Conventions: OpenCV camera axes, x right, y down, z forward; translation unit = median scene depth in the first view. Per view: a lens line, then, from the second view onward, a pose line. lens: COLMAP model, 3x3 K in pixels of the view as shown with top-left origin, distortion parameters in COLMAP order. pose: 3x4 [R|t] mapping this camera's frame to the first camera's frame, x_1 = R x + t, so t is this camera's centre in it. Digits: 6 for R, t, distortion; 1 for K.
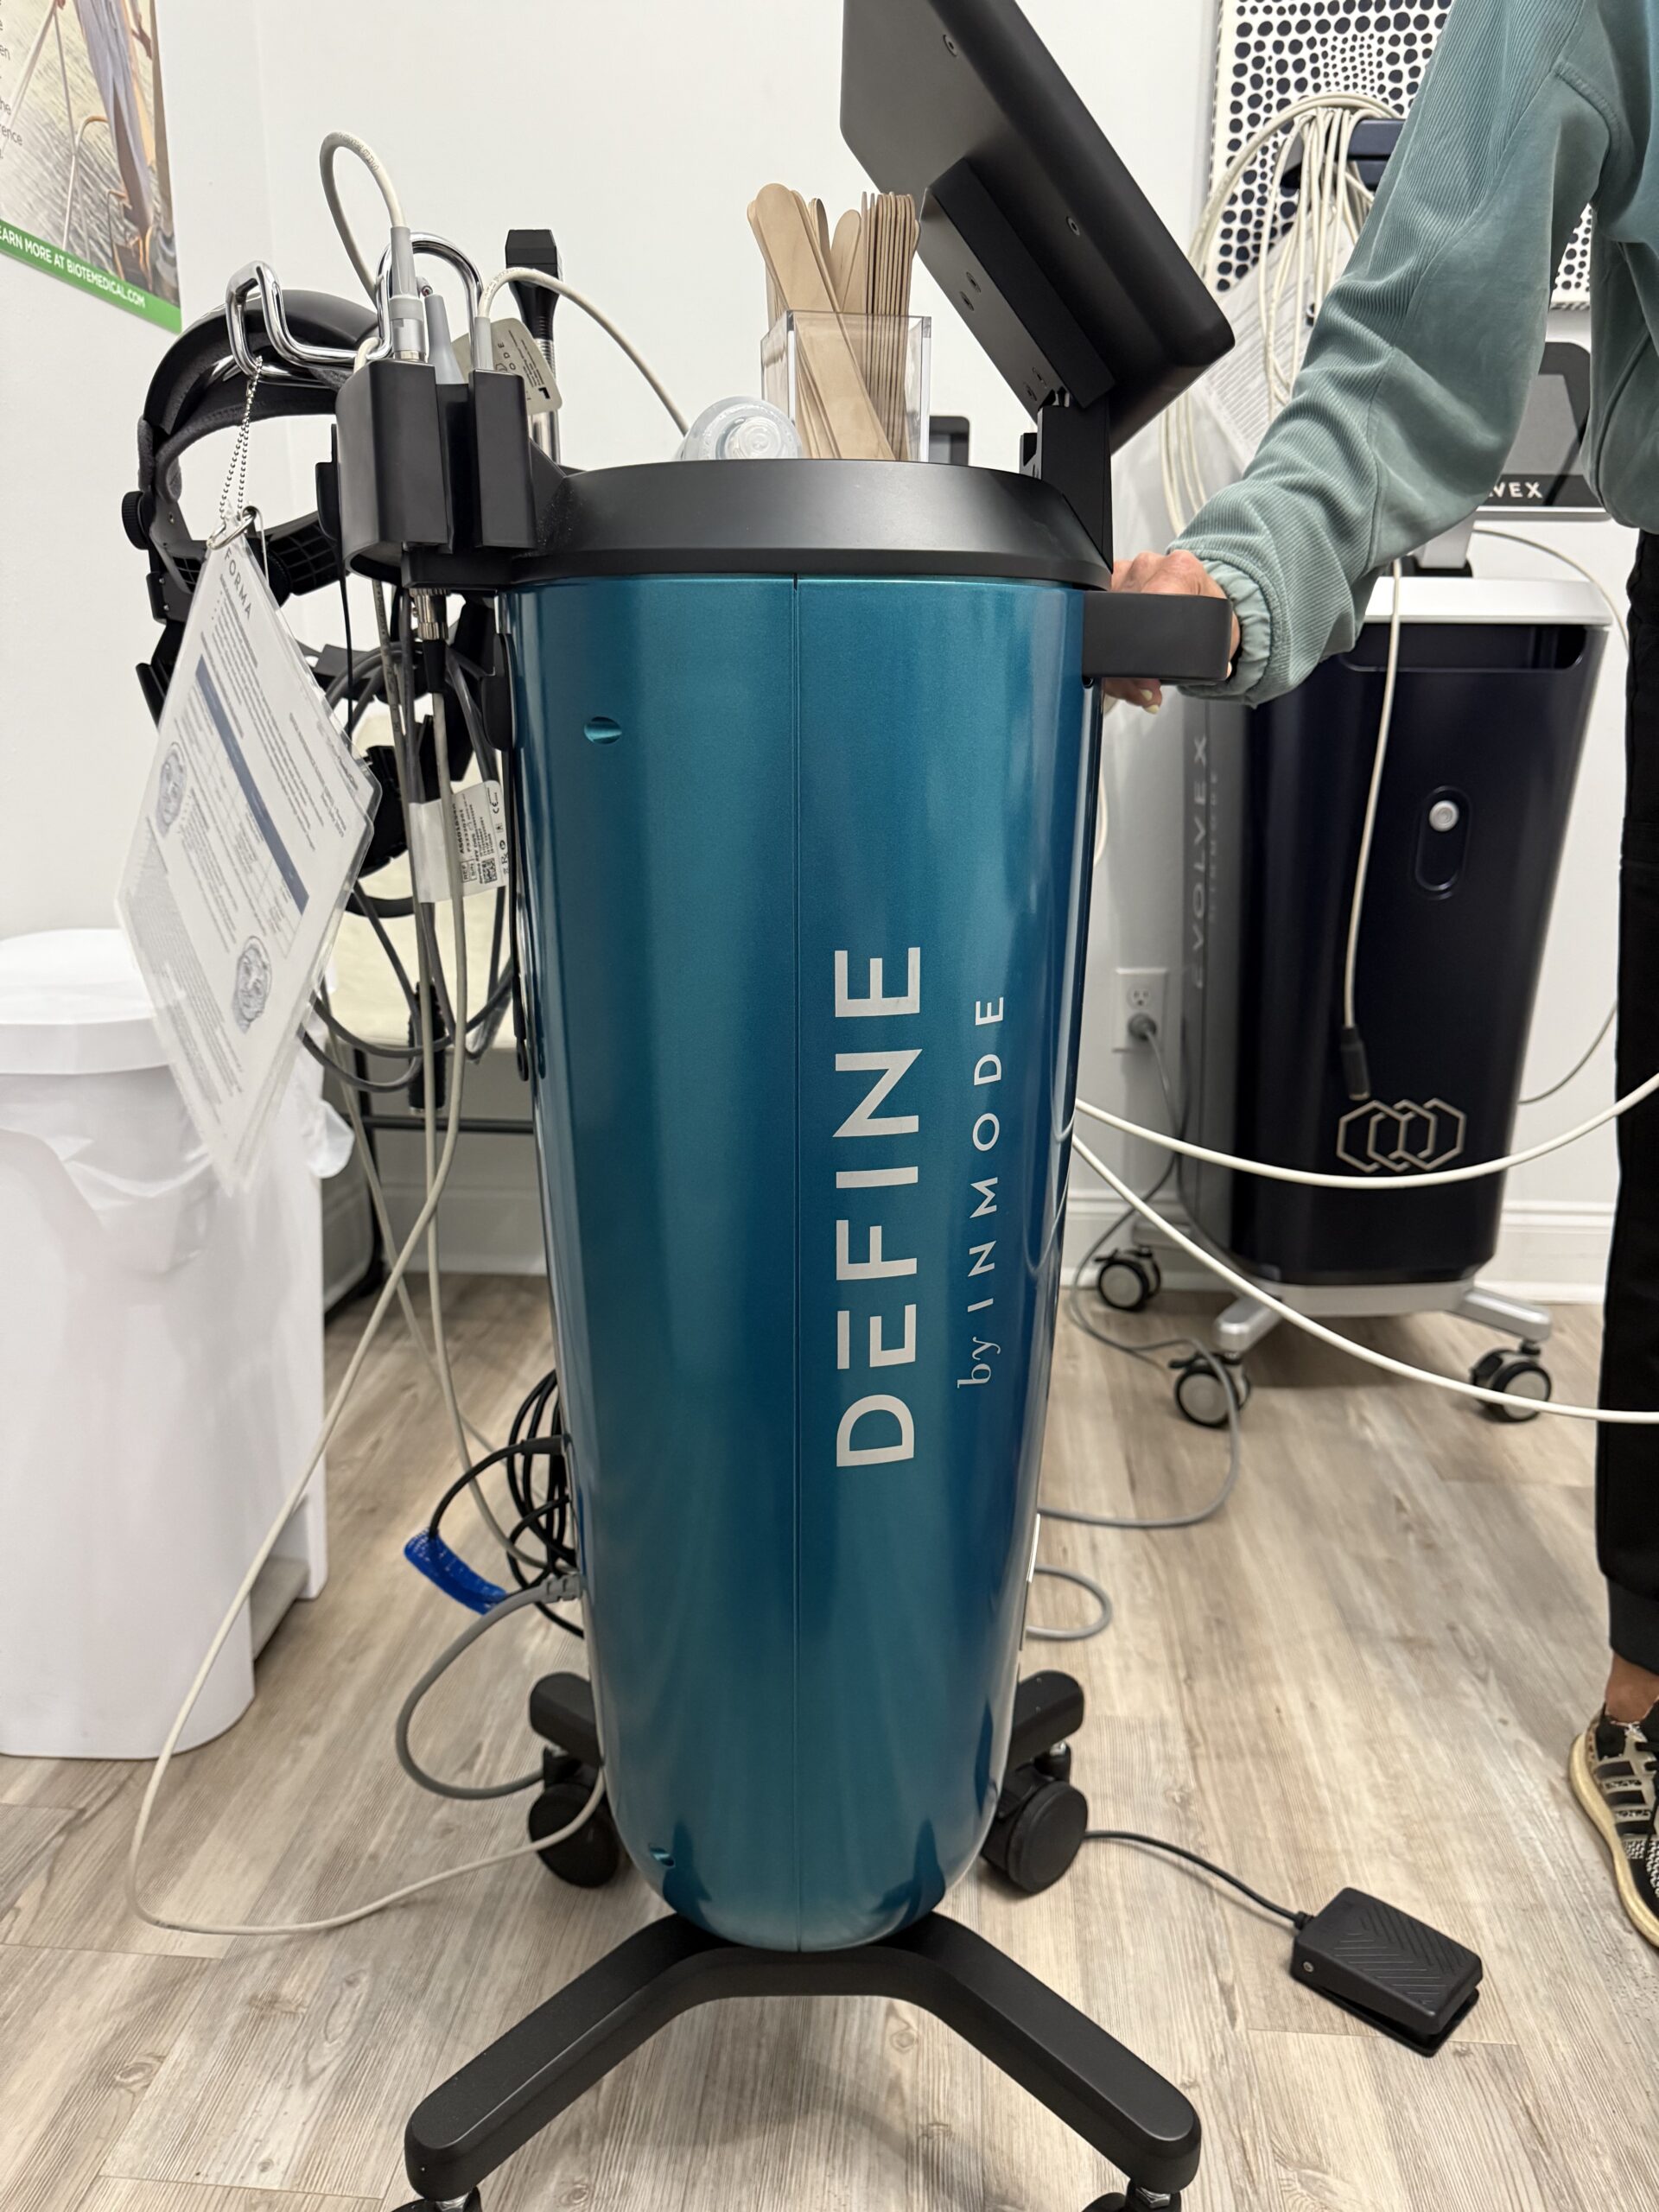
lens RADIAL K [[1554.9, 0, 829.5], [0, 1554.9, 1106.0], [0, 0, 1]] dist [0.000306, -0.004625]
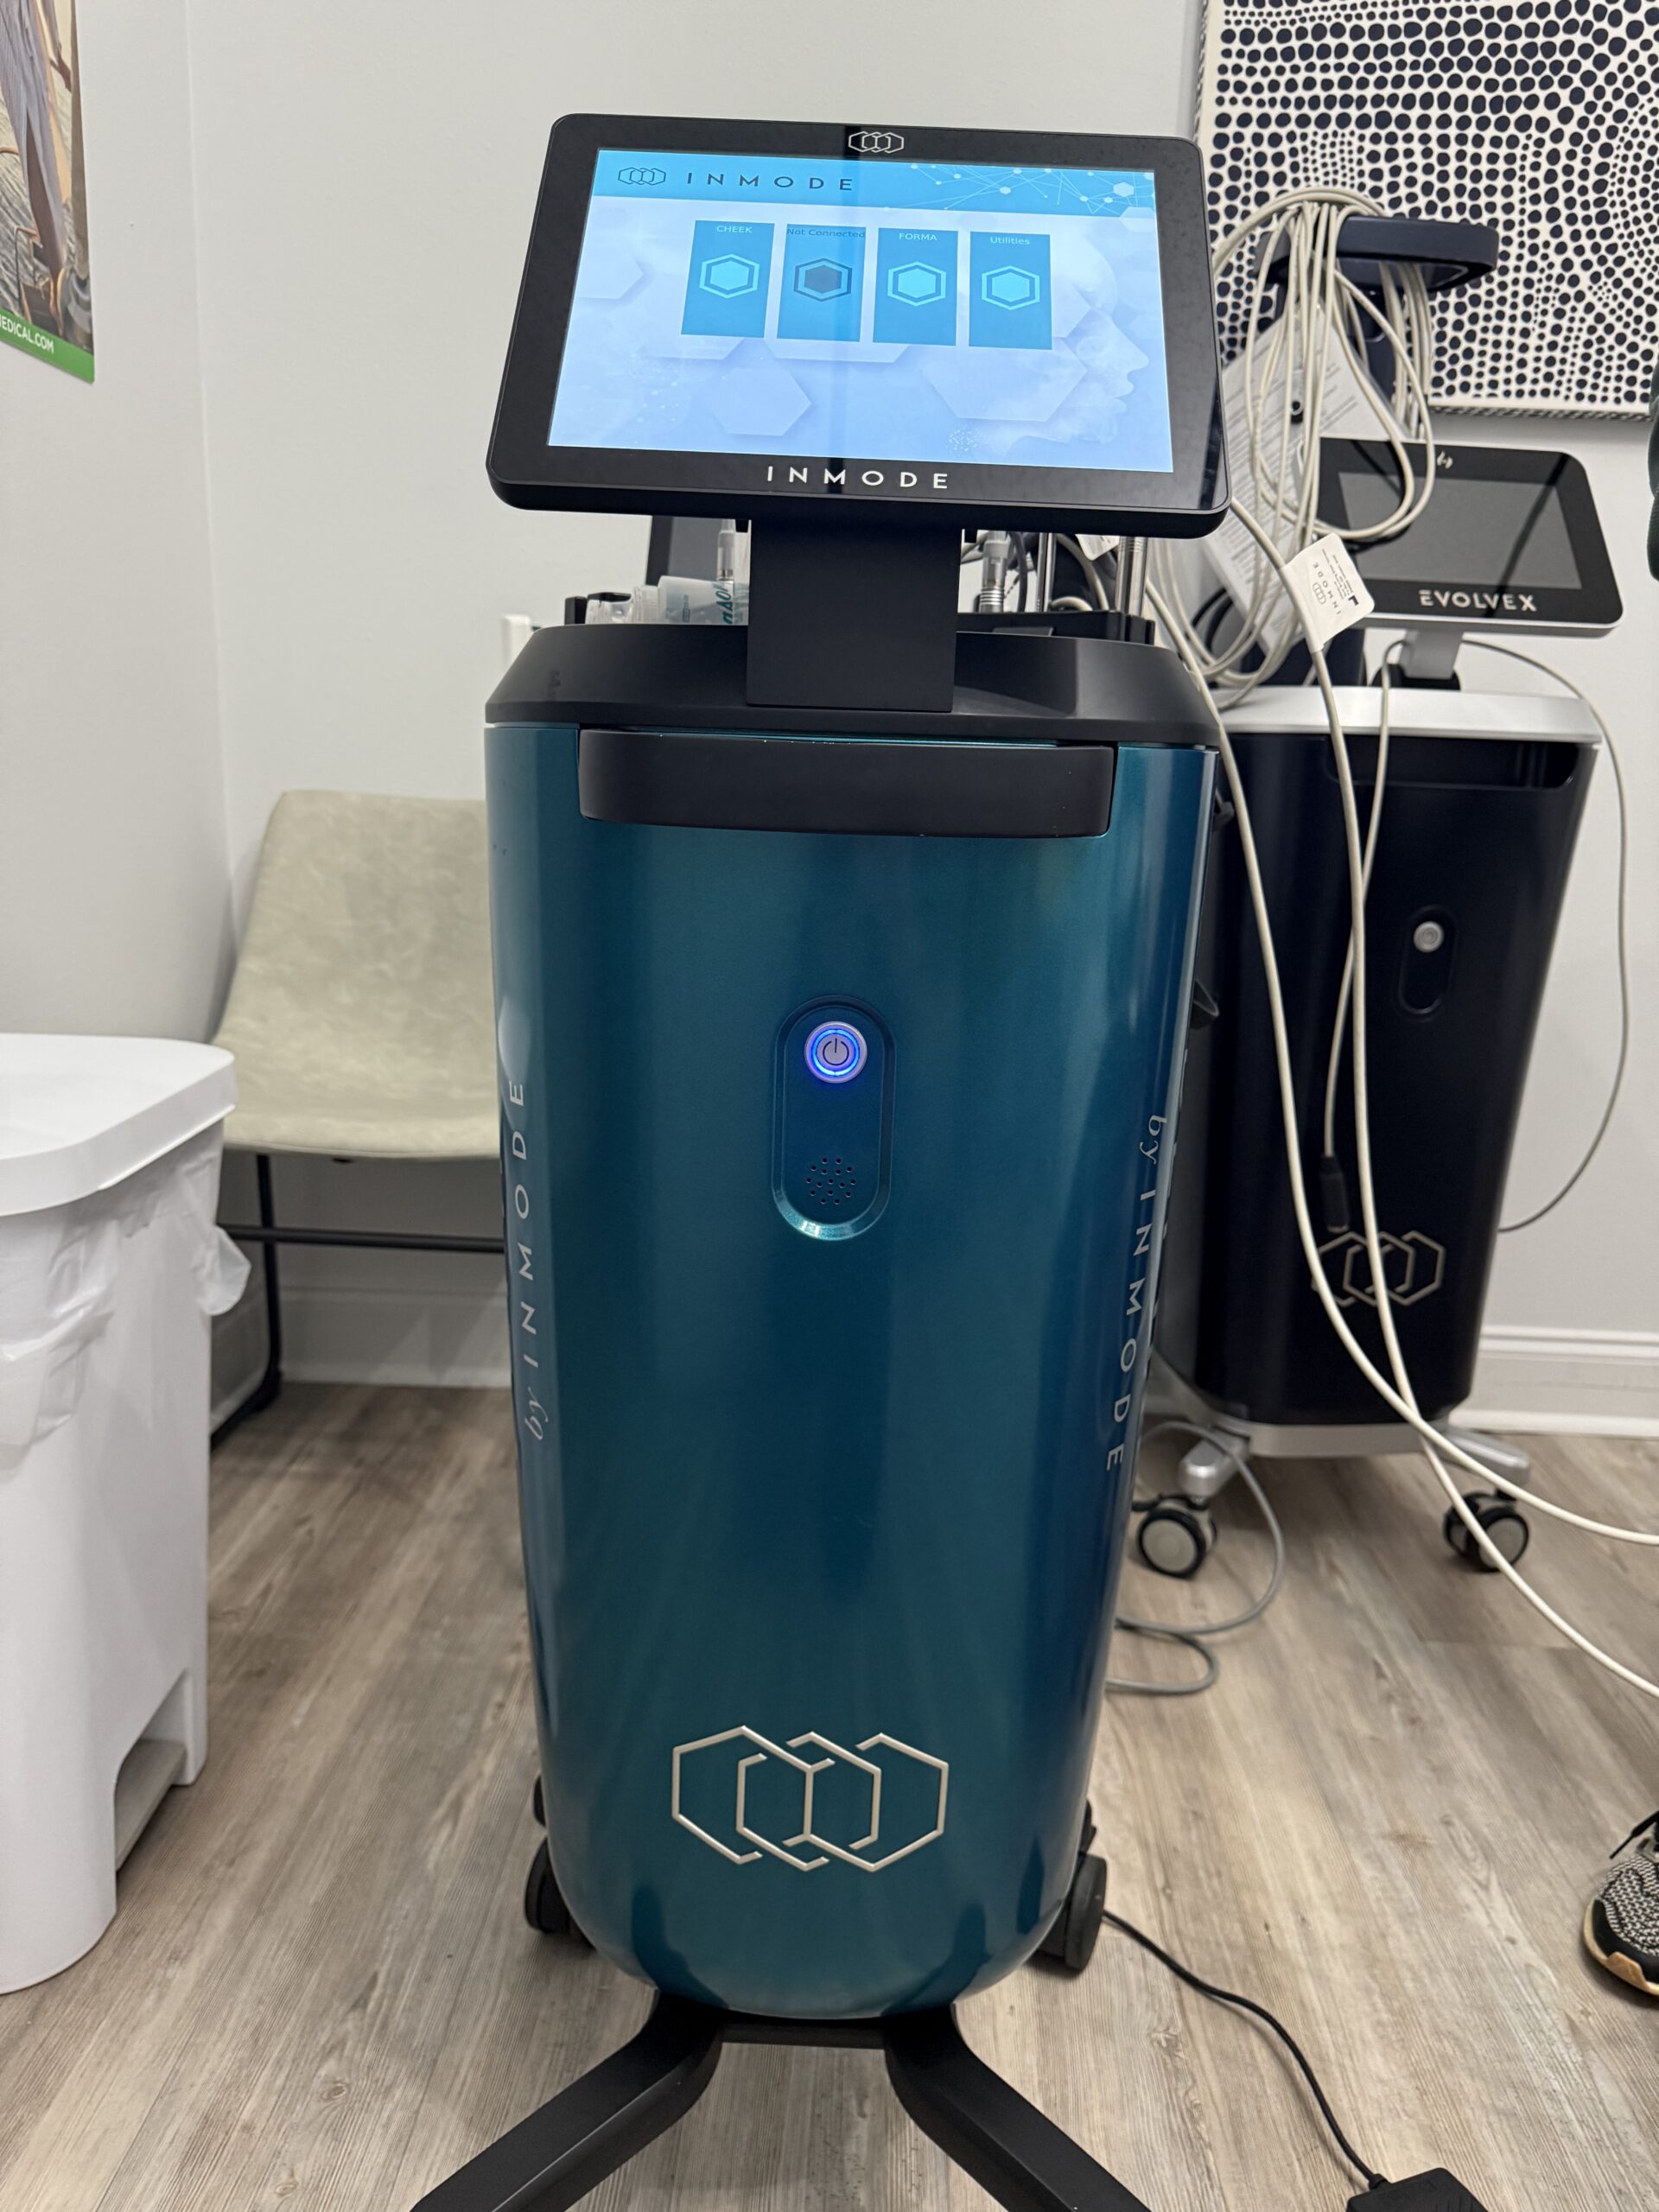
lens RADIAL K [[1558.8, 0, 815.8], [0, 1558.8, 1104.8], [0, 0, 1]] dist [-0.005251, 0.001648]
pose [[0.998704, 0.020839, 0.046431, -0.021784], [-0.019092, 0.999104, -0.037771, -0.042026], [-0.047176, 0.036836, 0.998207, 0.073485]]
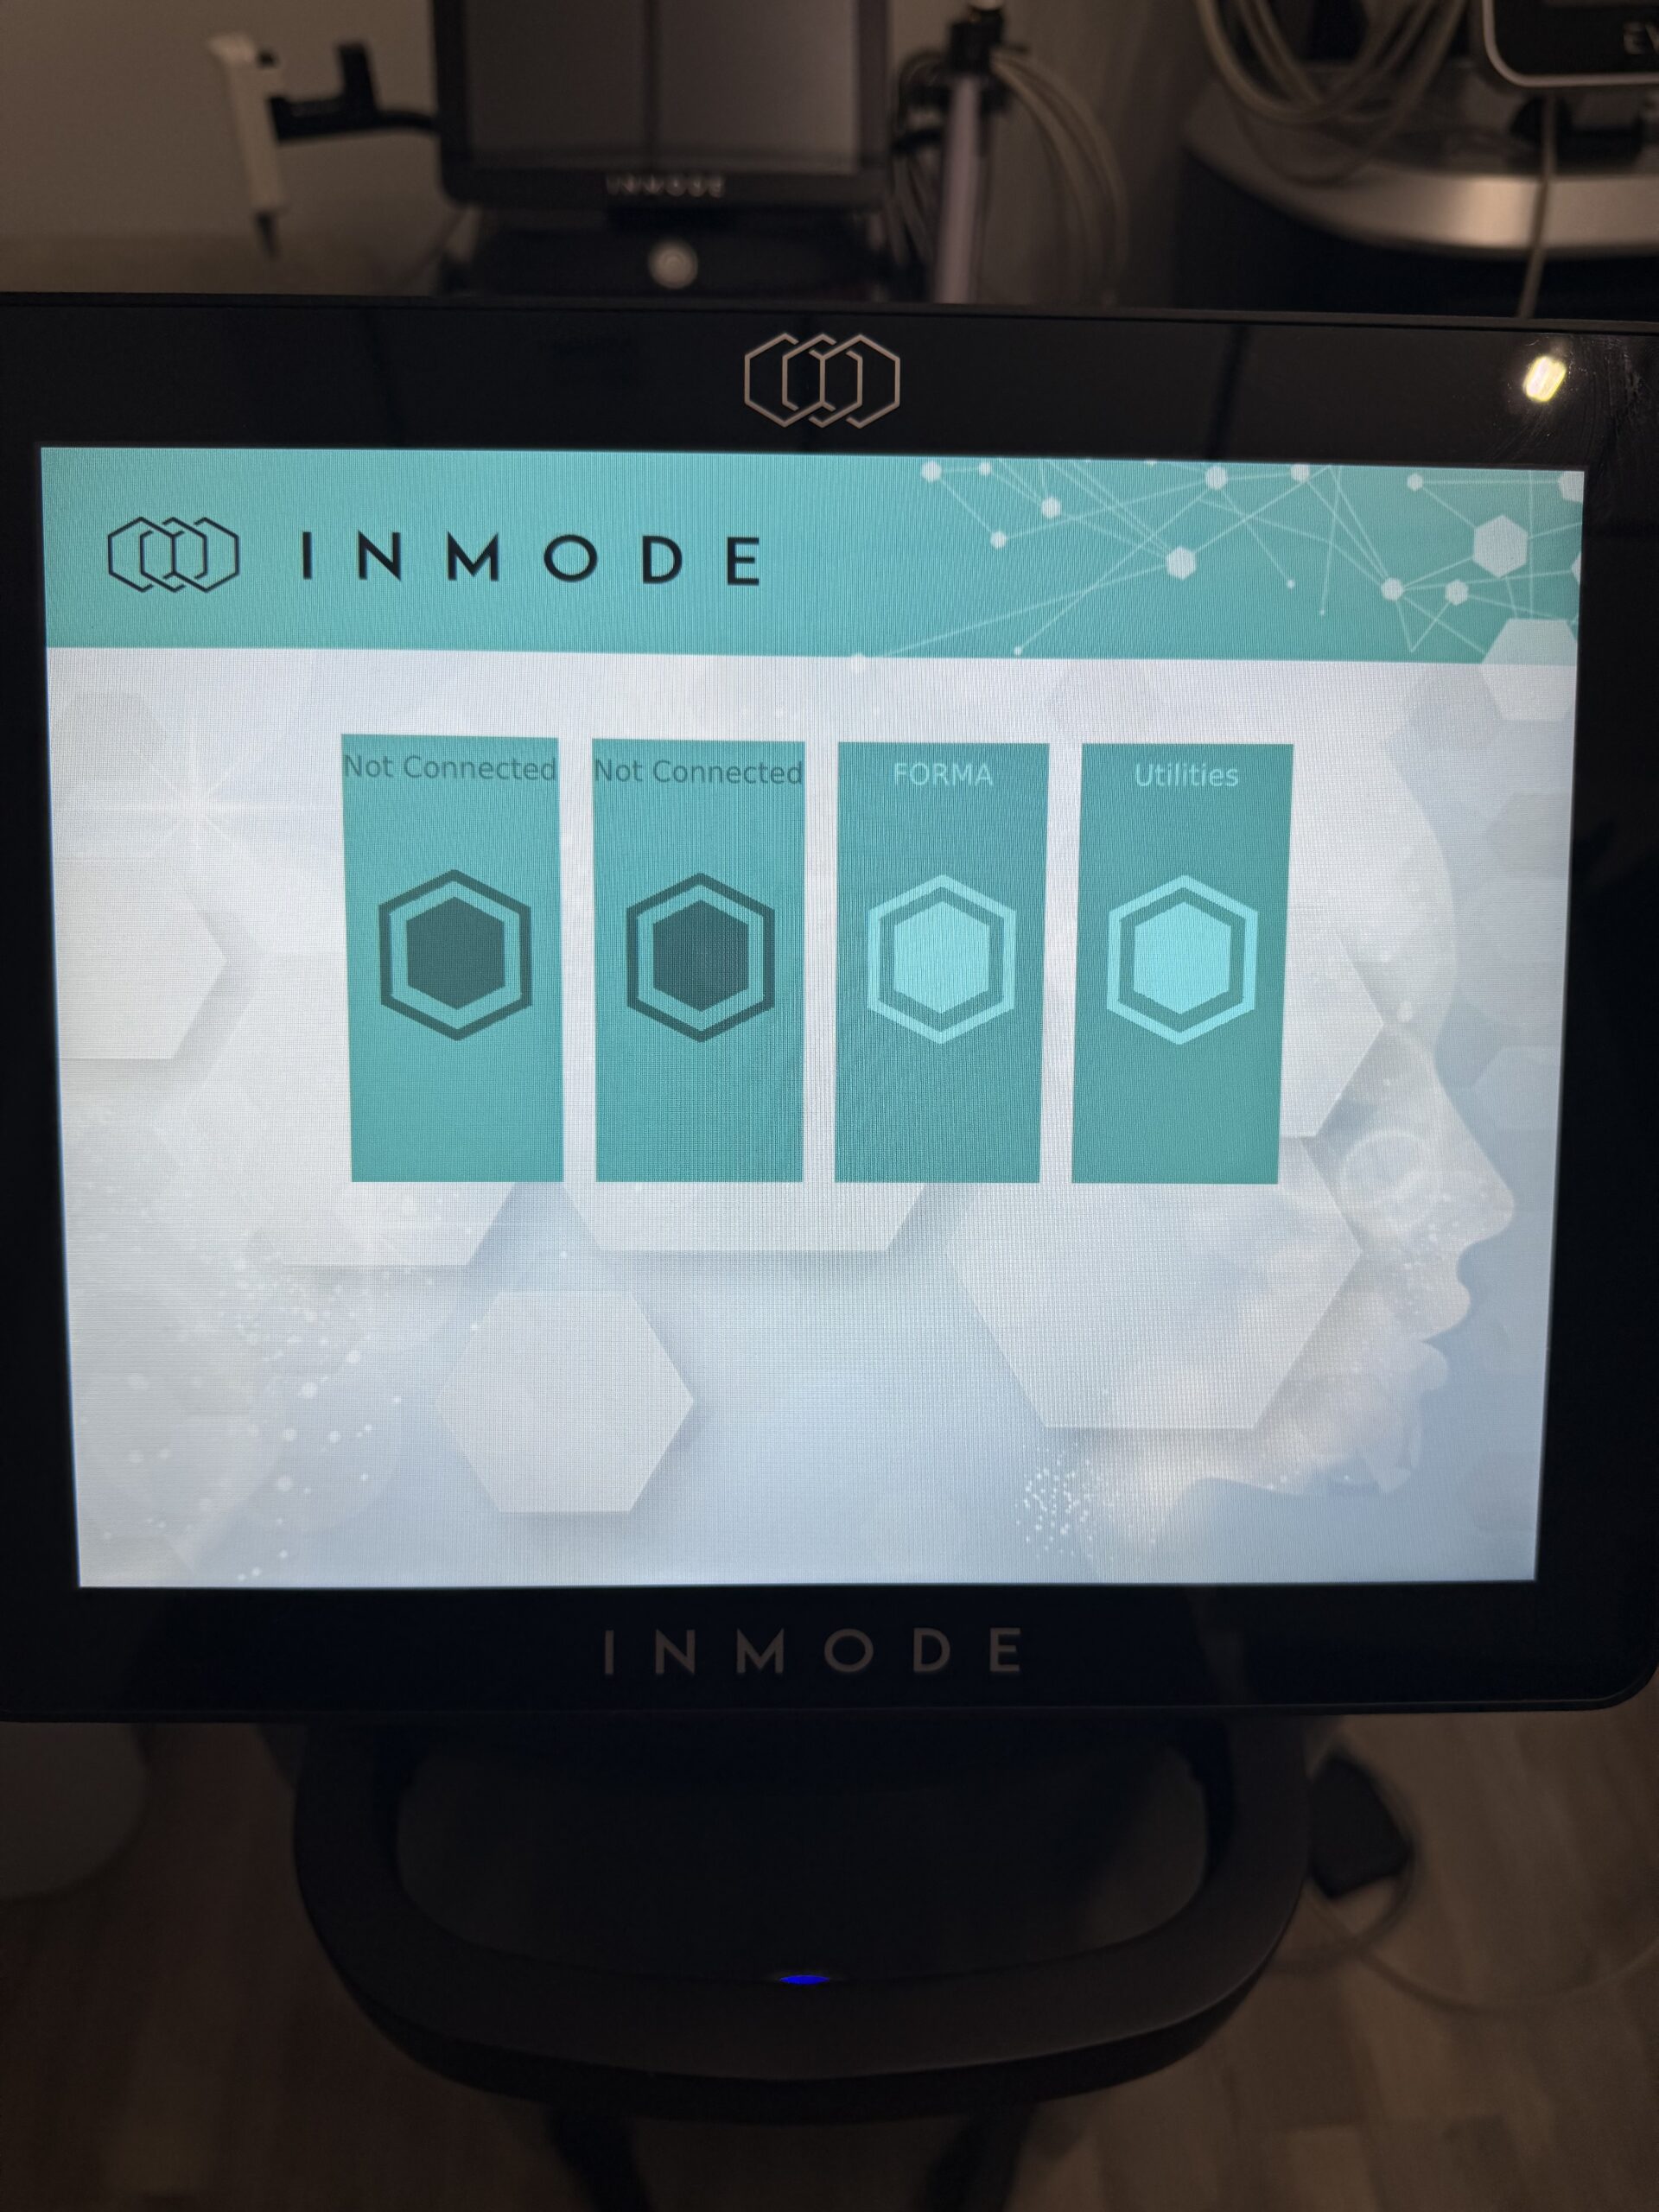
lens RADIAL K [[1554.9, 0, 829.5], [0, 1554.9, 1106.0], [0, 0, 1]] dist [0.000306, -0.004625]
pose [[0.996914, -0.051957, 0.058848, 0.022465], [0.017887, 0.880253, 0.474167, -0.712130], [-0.076437, -0.471651, 0.878466, 0.652081]]
